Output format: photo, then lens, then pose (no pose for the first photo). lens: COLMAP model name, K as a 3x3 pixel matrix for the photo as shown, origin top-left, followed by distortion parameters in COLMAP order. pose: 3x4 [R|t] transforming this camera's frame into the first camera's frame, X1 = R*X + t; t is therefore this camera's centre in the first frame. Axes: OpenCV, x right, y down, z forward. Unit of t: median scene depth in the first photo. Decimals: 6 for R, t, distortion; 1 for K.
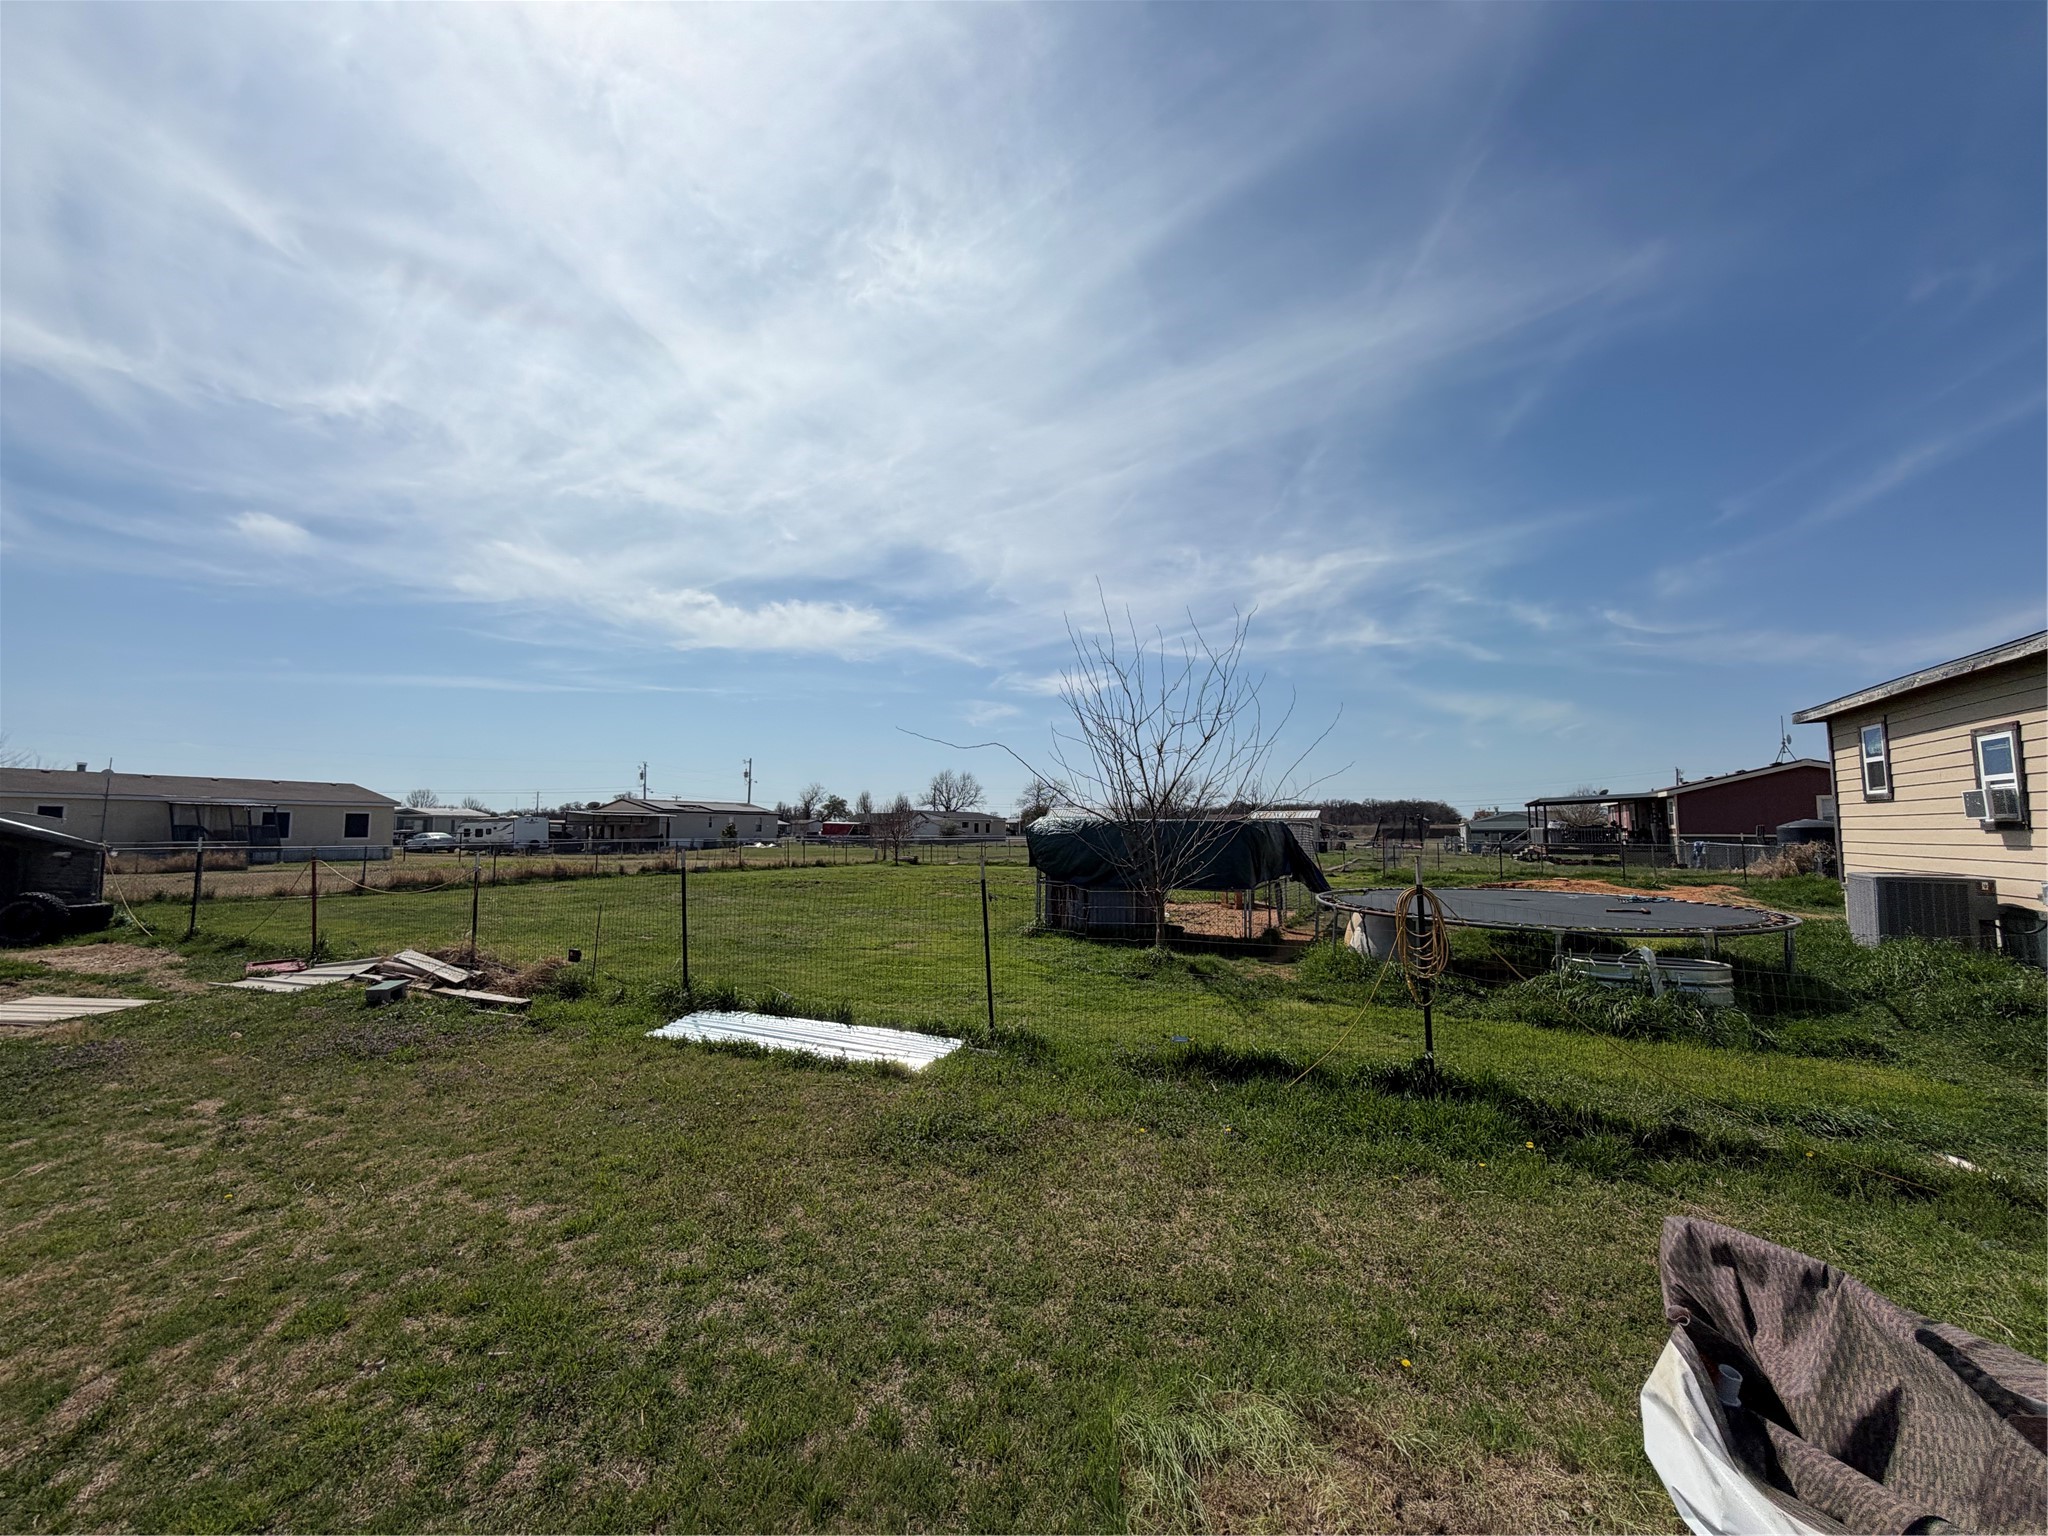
lens RADIAL K [[808.7, 0, 1018.7], [0, 808.7, 767.0], [0, 0, 1]] dist [0.000427, -0.000072]
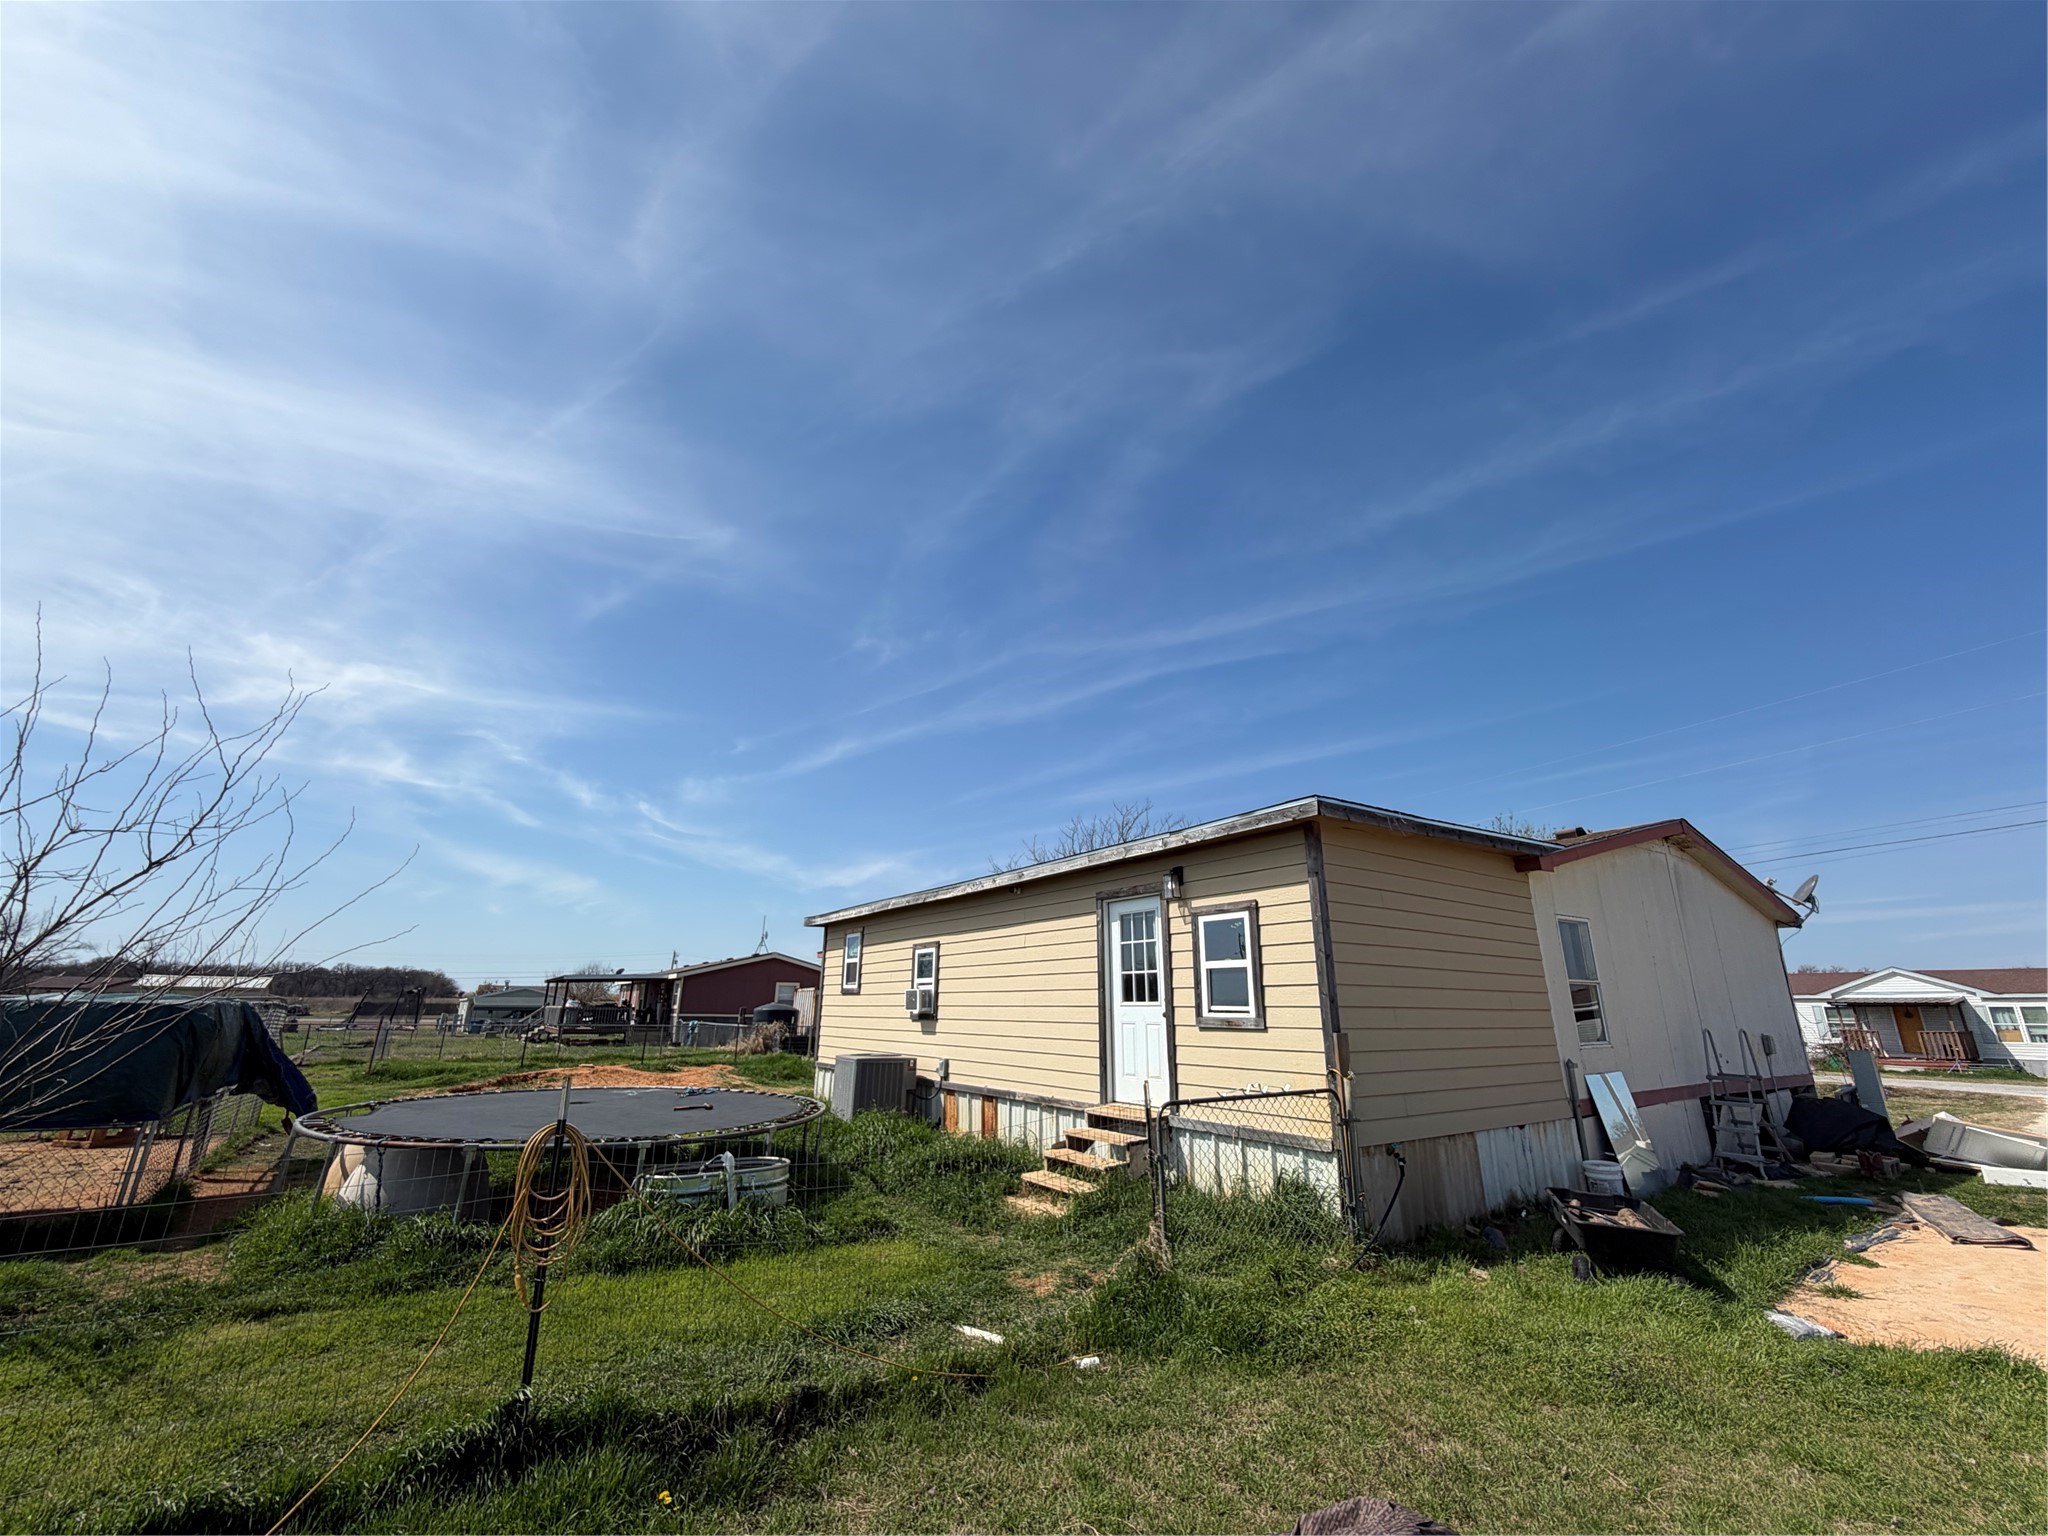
lens RADIAL K [[808.7, 0, 1007.8], [0, 808.7, 772.2], [0, 0, 1]] dist [0.000427, -0.000072]
pose [[0.458308, 0.253104, 0.851993, -0.003923], [-0.079557, 0.966429, -0.244305, -0.003206], [-0.885226, 0.044185, 0.463059, 0.125705]]
